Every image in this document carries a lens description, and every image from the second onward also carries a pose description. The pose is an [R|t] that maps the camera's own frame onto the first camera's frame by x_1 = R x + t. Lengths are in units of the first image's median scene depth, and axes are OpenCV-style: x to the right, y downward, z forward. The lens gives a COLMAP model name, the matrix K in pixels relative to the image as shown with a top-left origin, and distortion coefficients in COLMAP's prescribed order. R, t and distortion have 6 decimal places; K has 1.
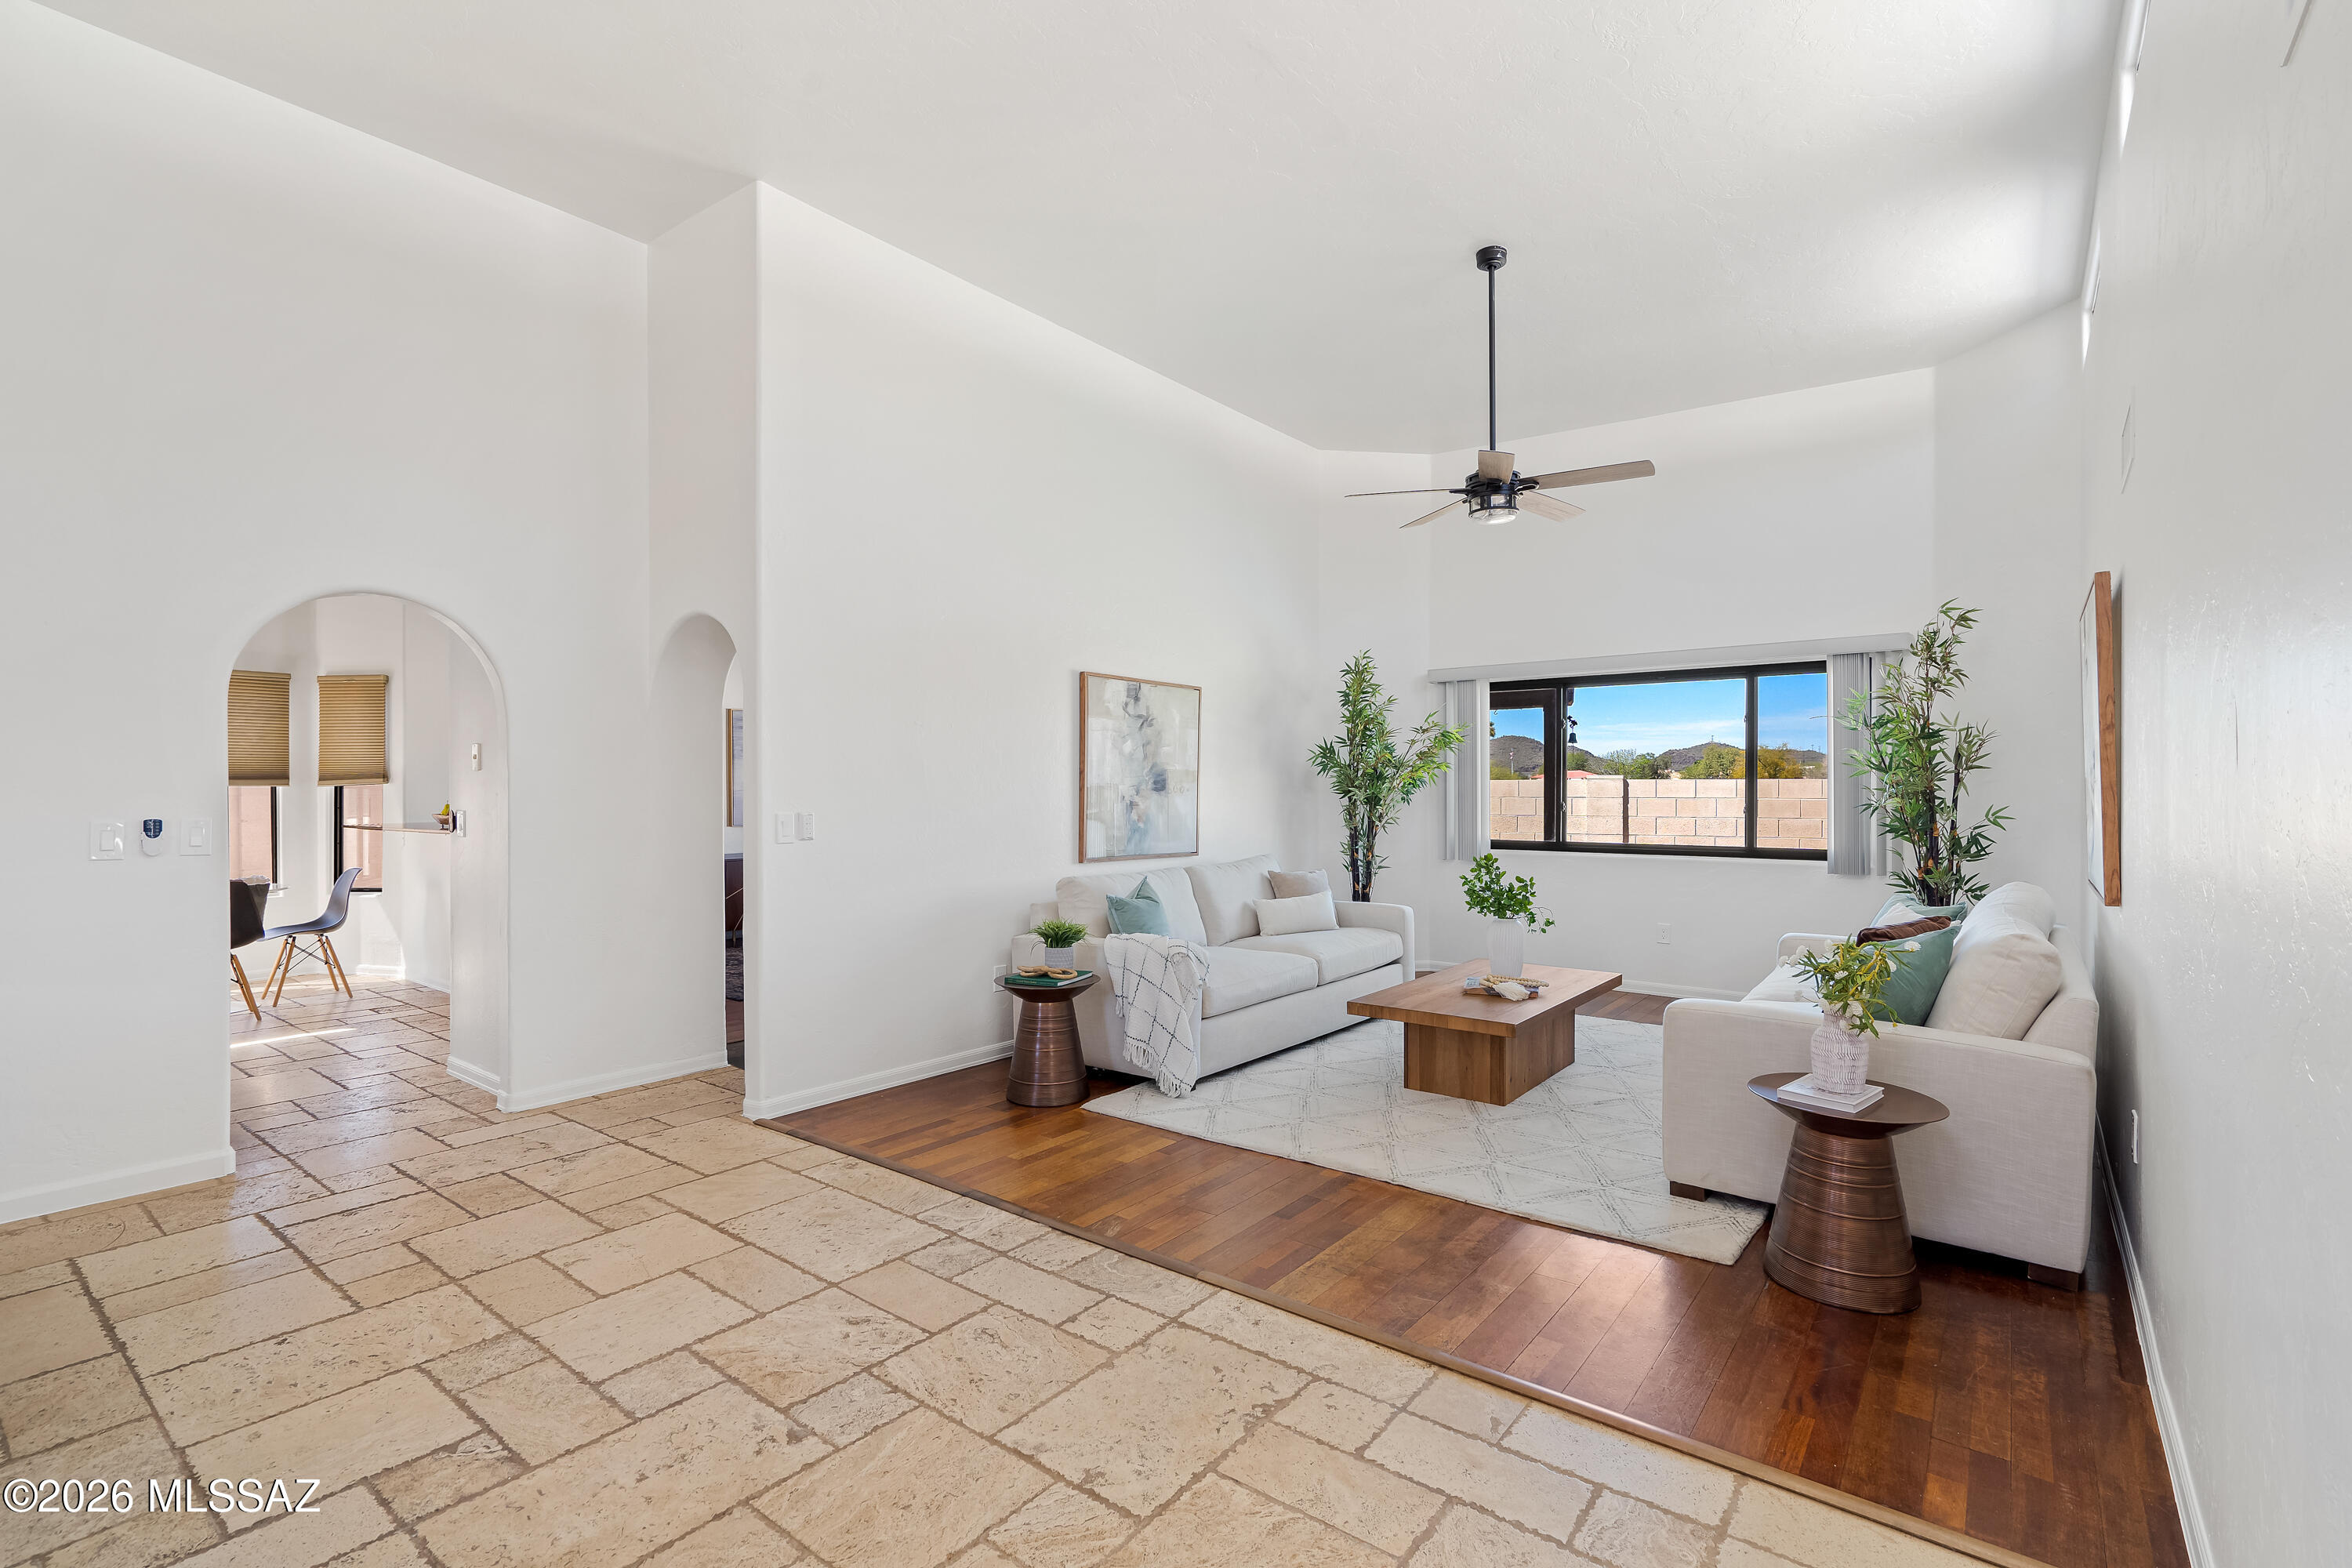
lens RADIAL K [[1065.1, 0, 1175.0], [0, 1065.1, 777.1], [0, 0, 1]] dist [-0.004174, 0.002640]
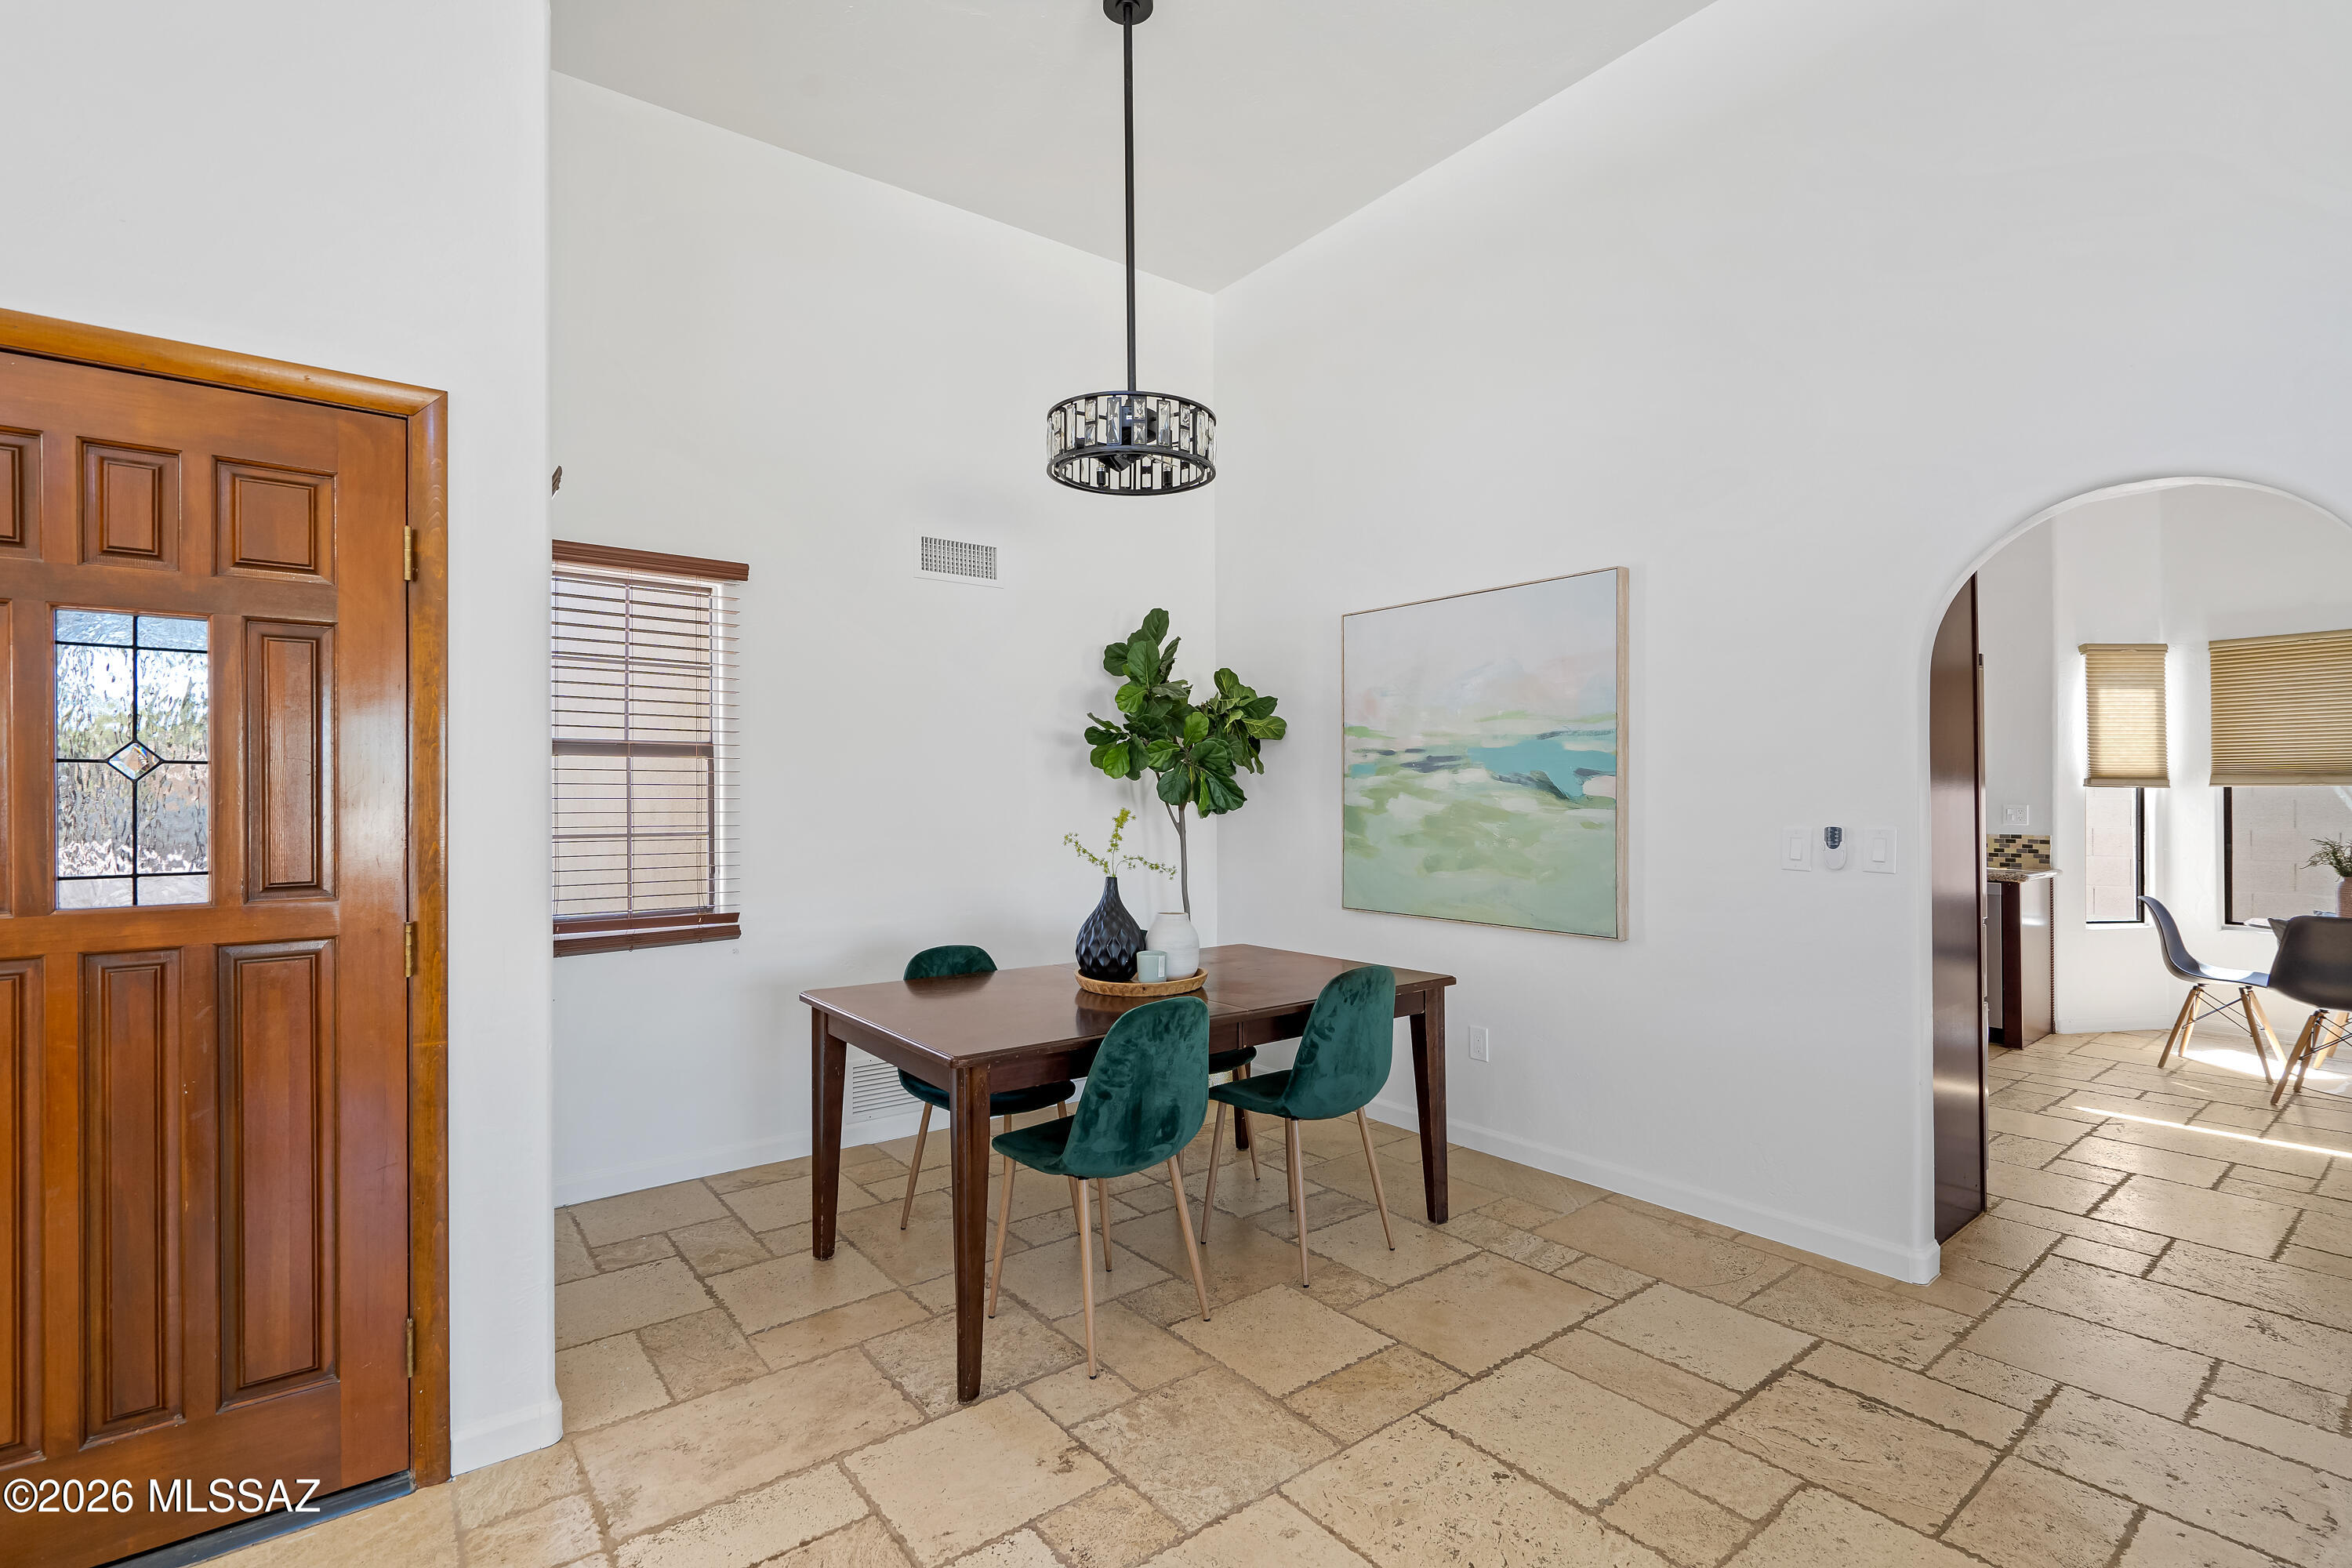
lens RADIAL K [[1065.1, 0, 1166.8], [0, 1065.1, 796.0], [0, 0, 1]] dist [-0.004174, 0.002640]
pose [[-0.242326, 0.000153, -0.970195, 0.002732], [0.014178, 0.999894, -0.003383, 0.006454], [0.970091, -0.014576, -0.242303, 0.461114]]
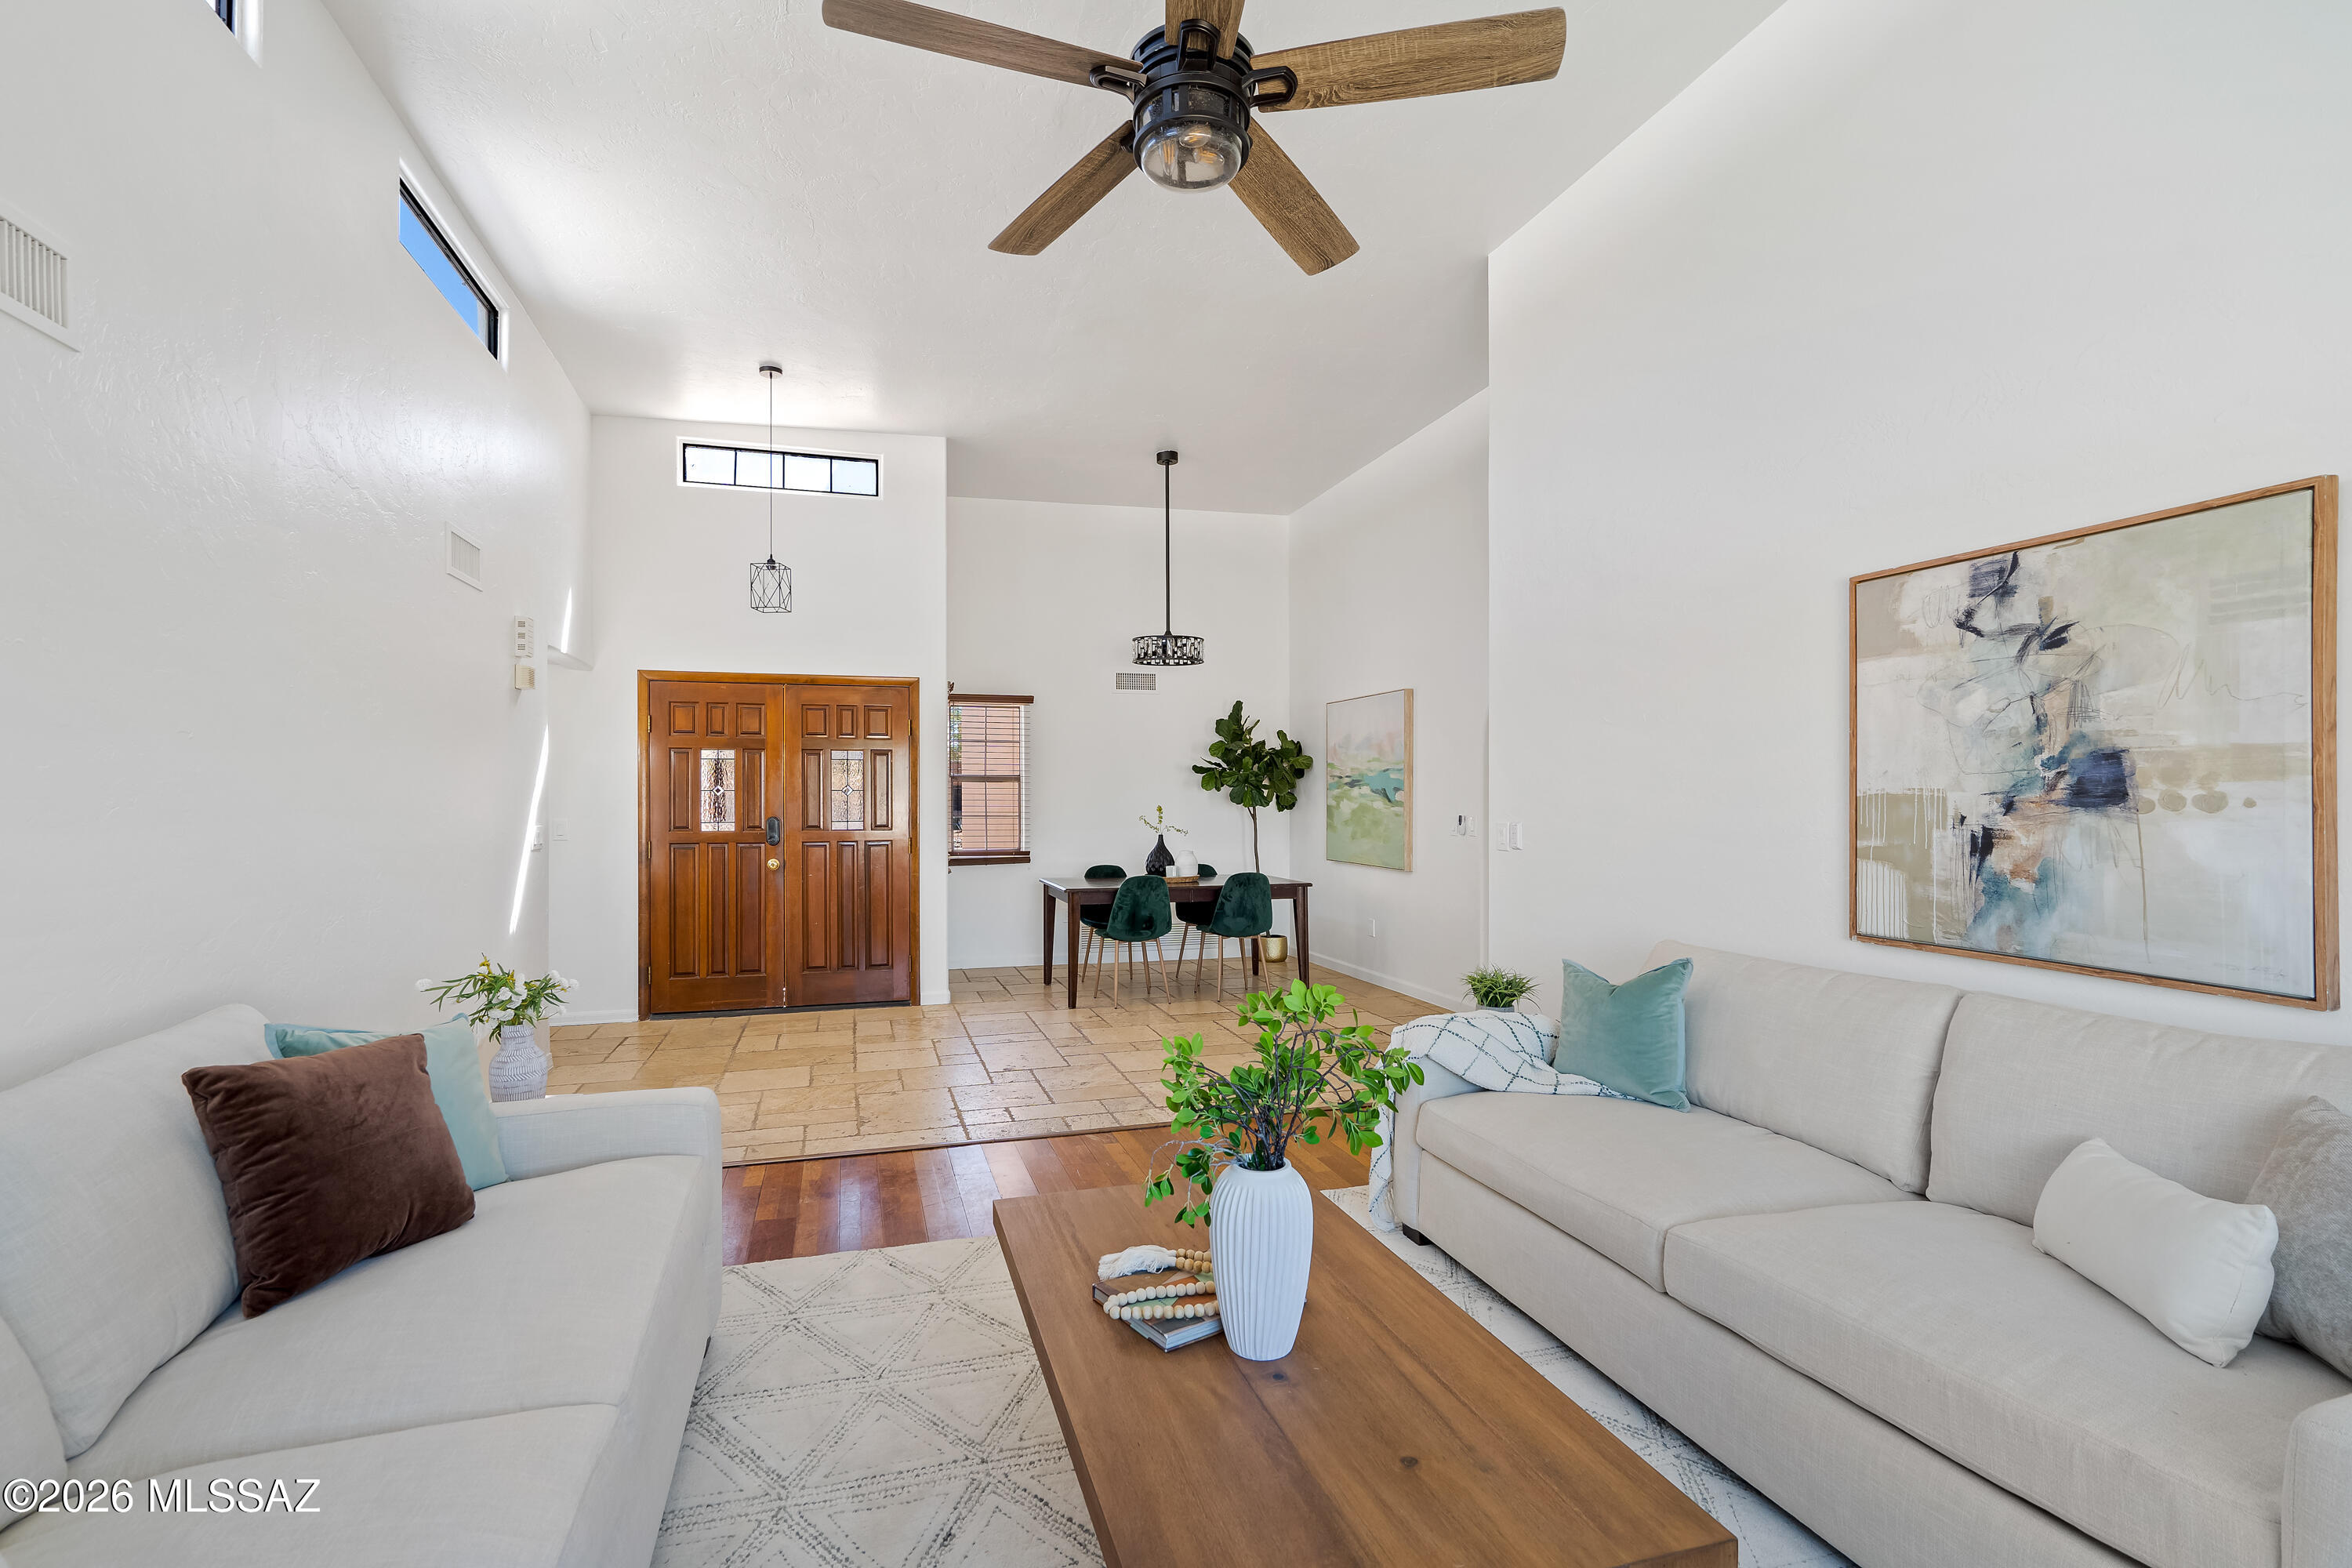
lens RADIAL K [[1065.1, 0, 1170.6], [0, 1065.1, 796.0], [0, 0, 1]] dist [-0.004174, 0.002640]
pose [[-0.570000, -0.001291, -0.821643, 0.583258], [0.010176, 0.999911, -0.008631, 0.010988], [0.821581, -0.013281, -0.569936, 1.104541]]
